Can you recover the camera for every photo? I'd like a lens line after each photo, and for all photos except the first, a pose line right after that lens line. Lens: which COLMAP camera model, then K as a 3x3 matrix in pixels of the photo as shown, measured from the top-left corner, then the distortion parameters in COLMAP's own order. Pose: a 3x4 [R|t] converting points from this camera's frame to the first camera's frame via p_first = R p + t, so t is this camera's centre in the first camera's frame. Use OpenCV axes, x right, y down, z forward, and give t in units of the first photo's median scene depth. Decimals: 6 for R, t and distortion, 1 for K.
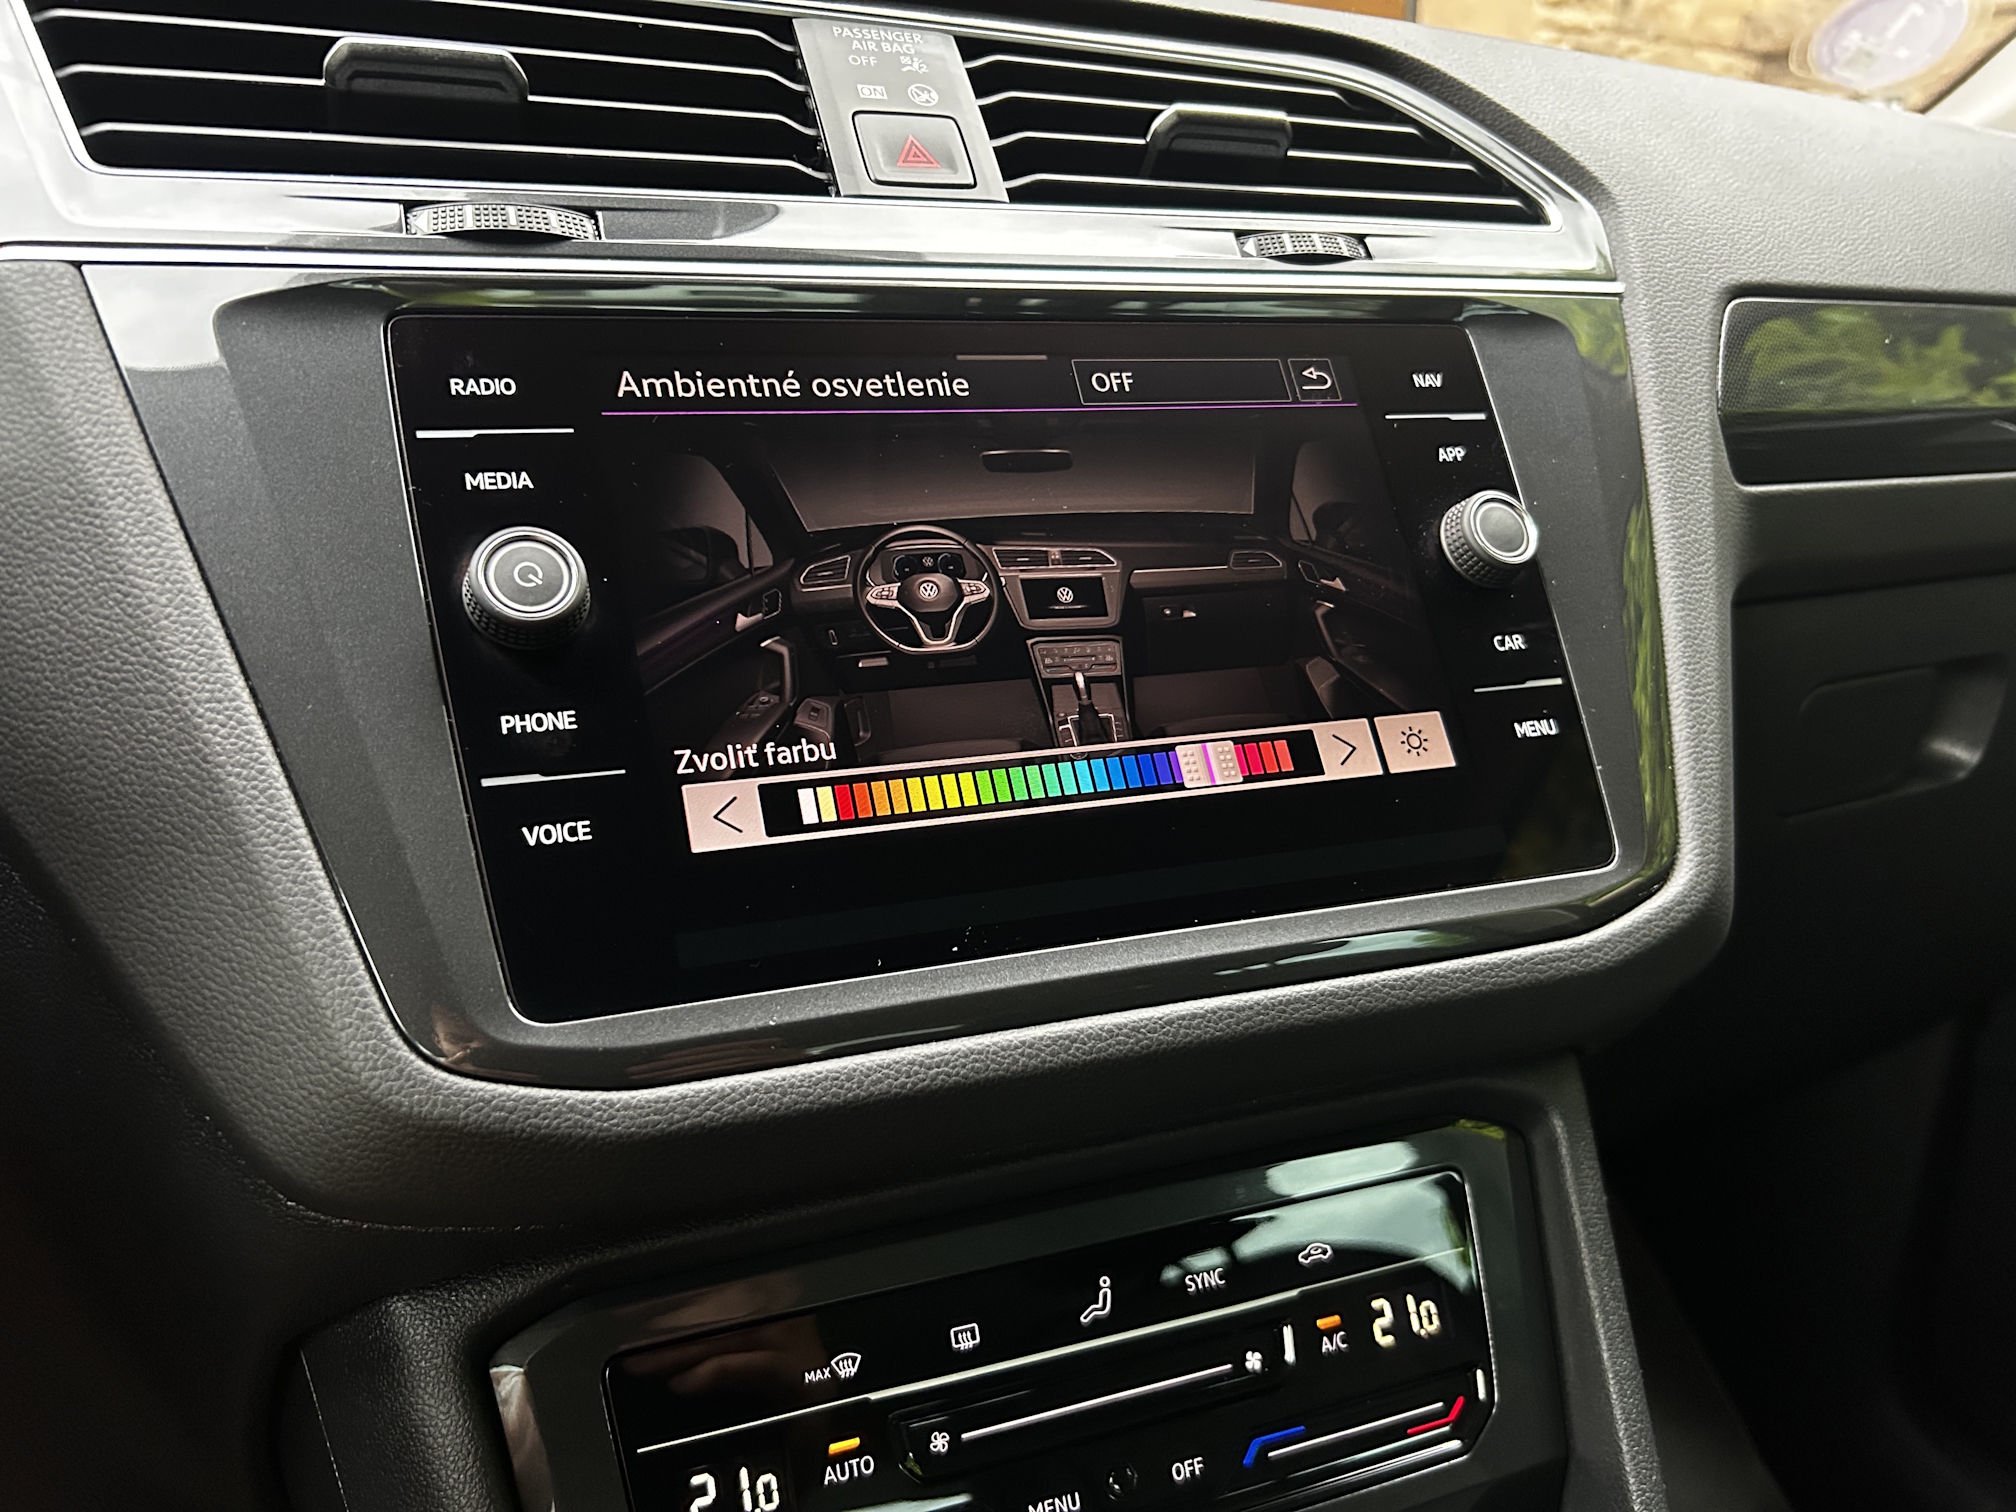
lens RADIAL K [[1528.1, 0, 990.7], [0, 1528.1, 770.9], [0, 0, 1]] dist [0.035012, -0.044957]
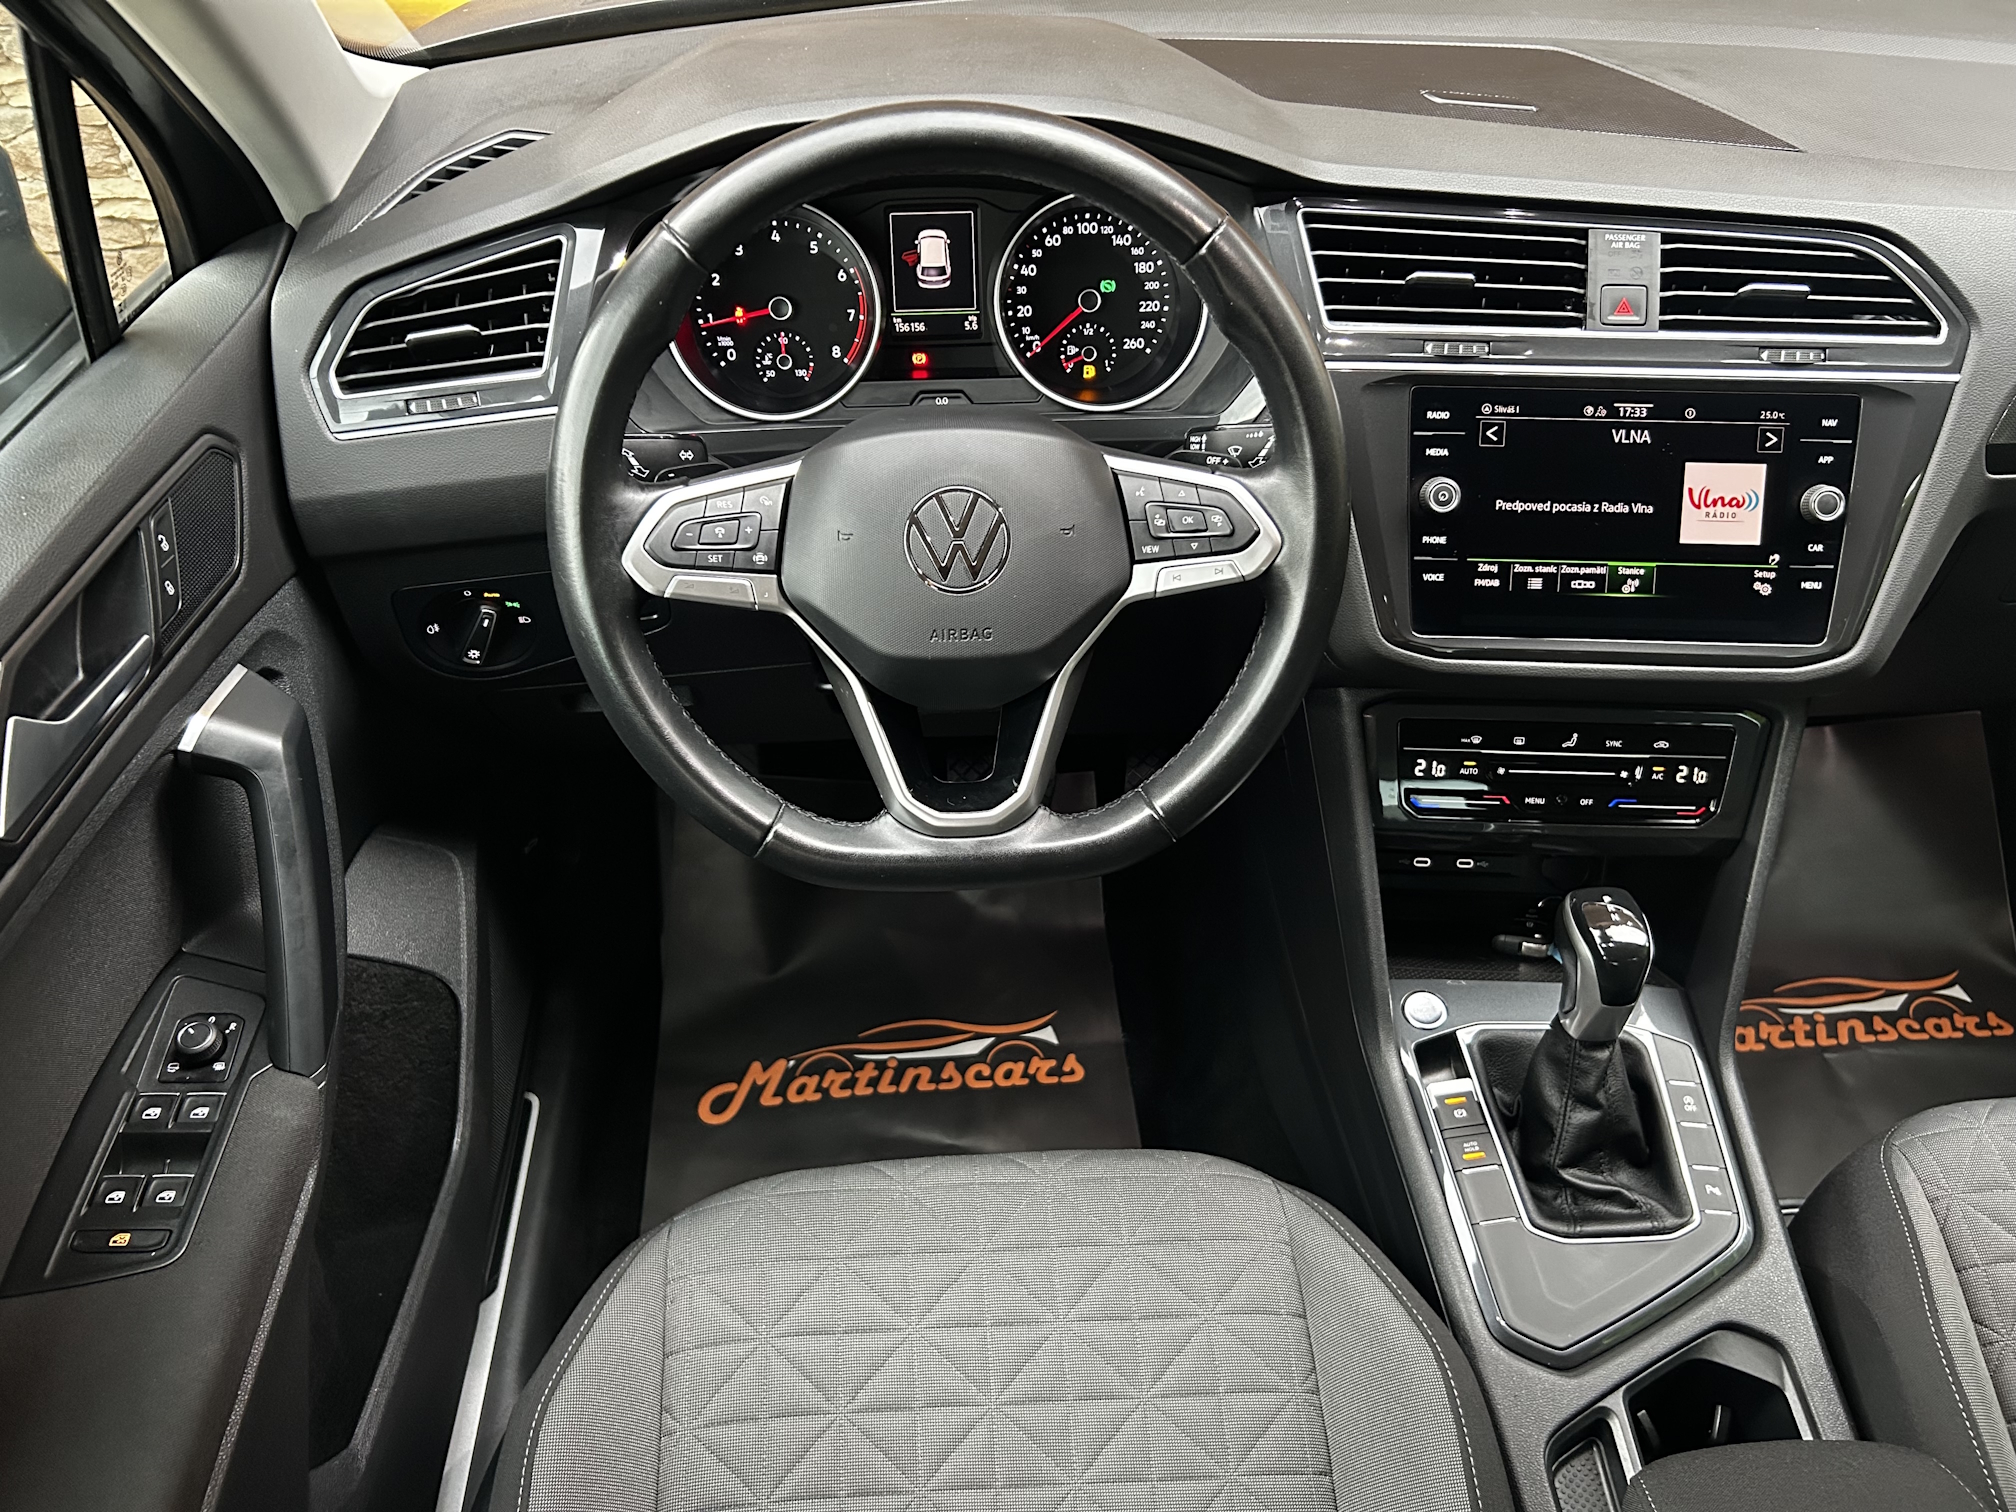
lens RADIAL K [[1528.1, 0, 1017.0], [0, 1528.1, 752.2], [0, 0, 1]] dist [0.035012, -0.044957]
pose [[0.921070, 0.263223, -0.286958, -0.058904], [-0.112007, 0.884873, 0.452167, -0.894635], [0.372941, -0.384336, 0.844512, -1.982517]]
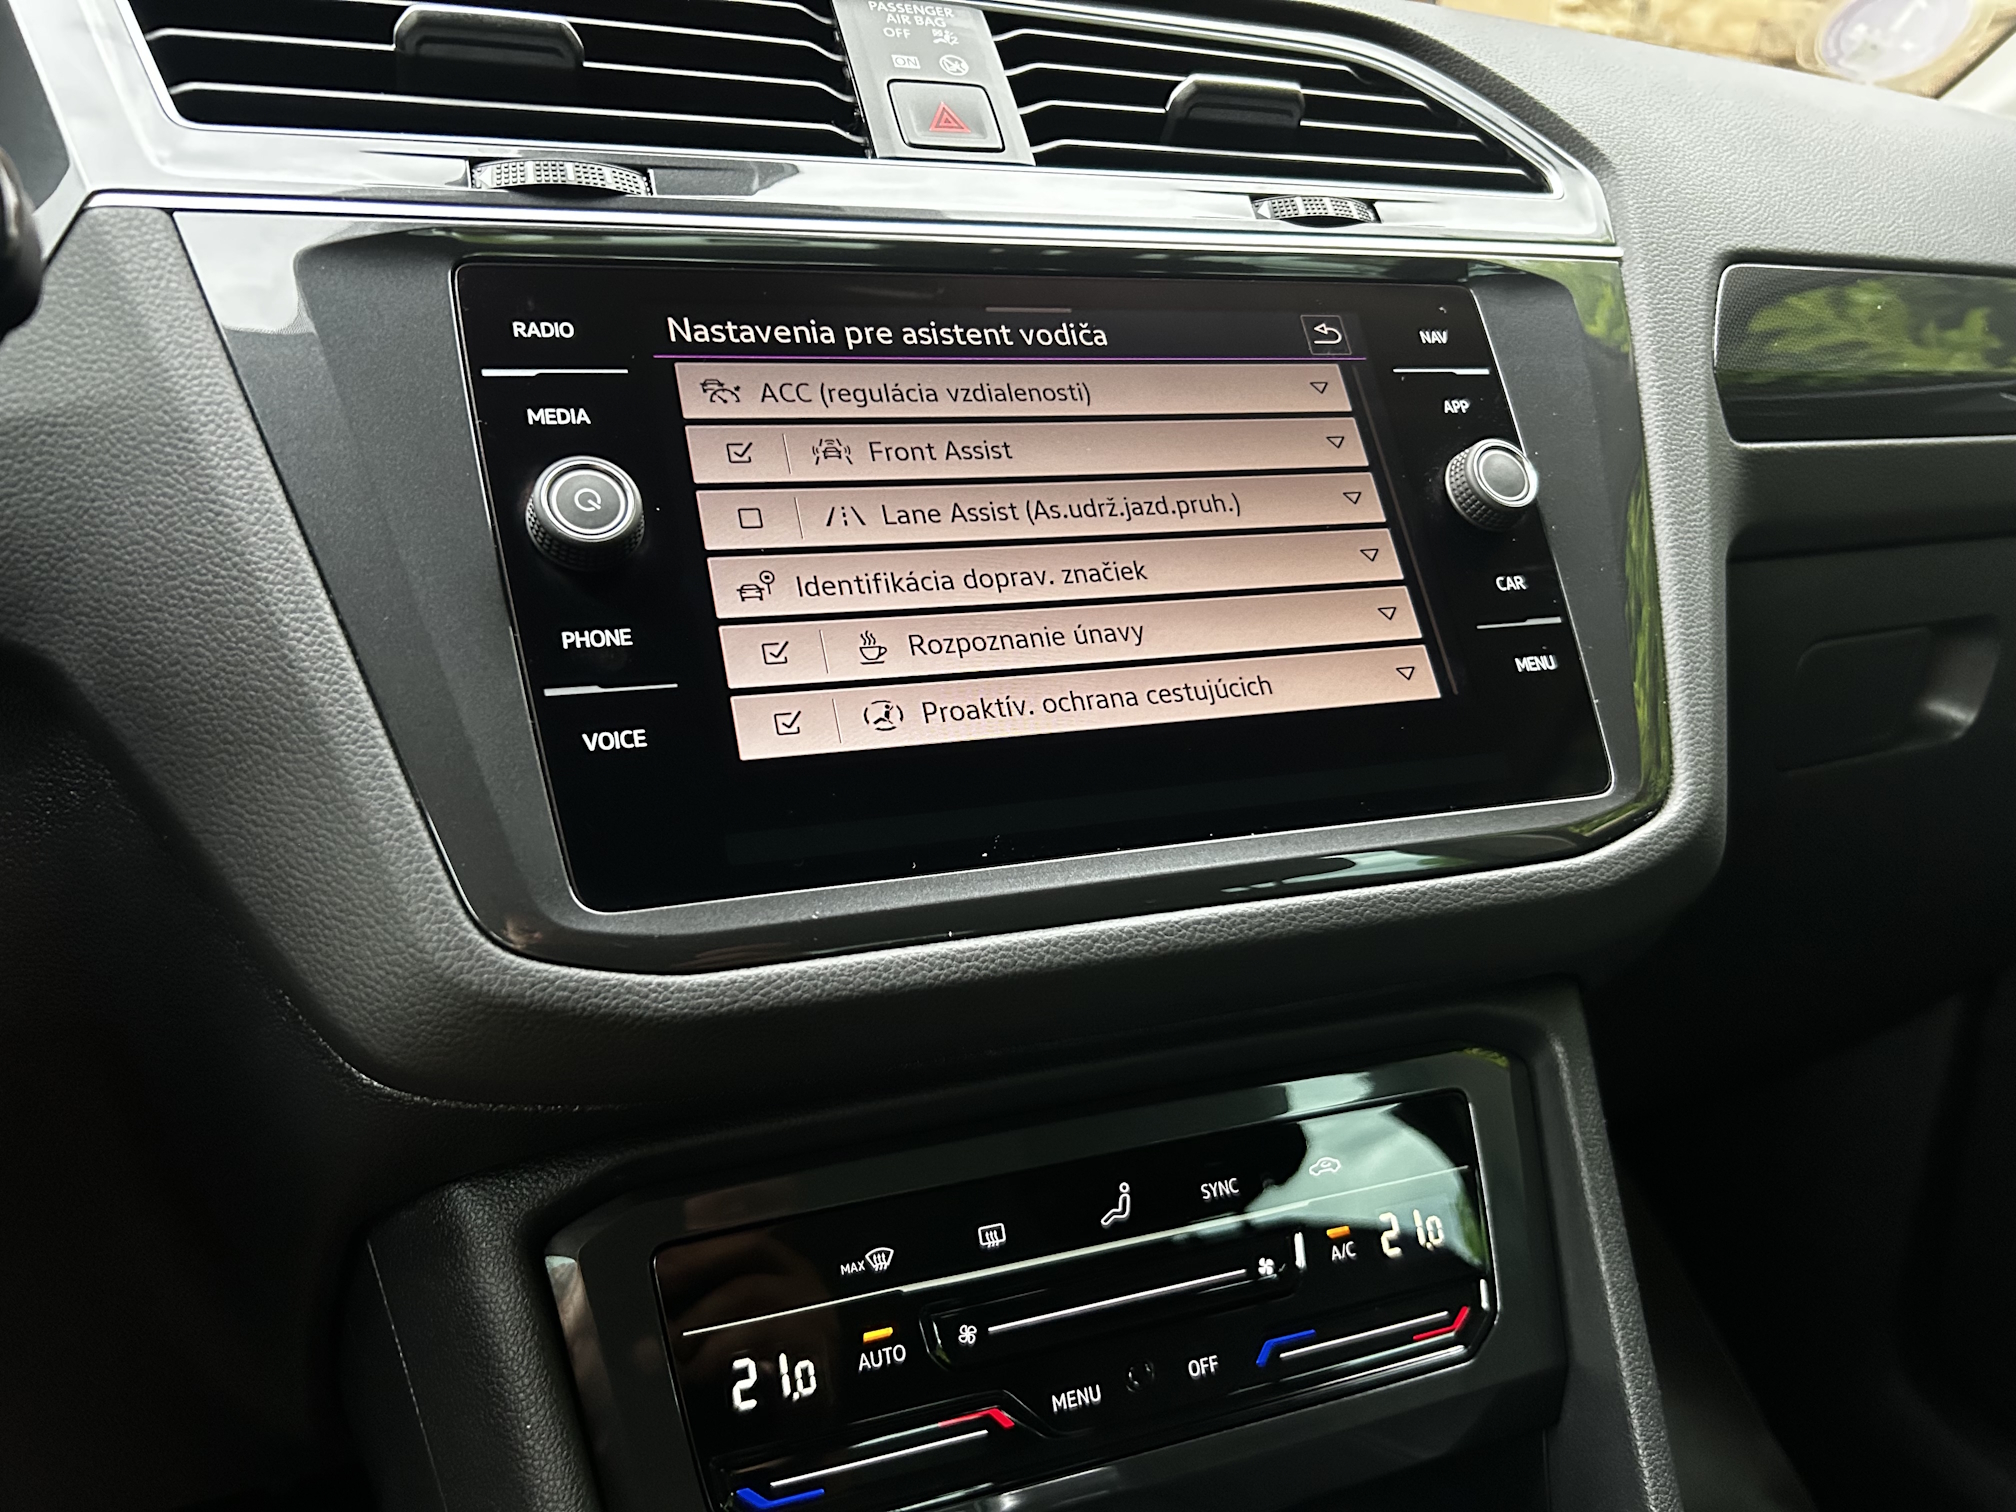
lens RADIAL K [[1528.1, 0, 998.1], [0, 1528.1, 771.2], [0, 0, 1]] dist [0.035012, -0.044957]
pose [[0.999967, 0.002224, -0.007772, -0.005435], [-0.002274, 0.999976, -0.006476, 0.061235], [0.007758, 0.006493, 0.999949, -0.061252]]
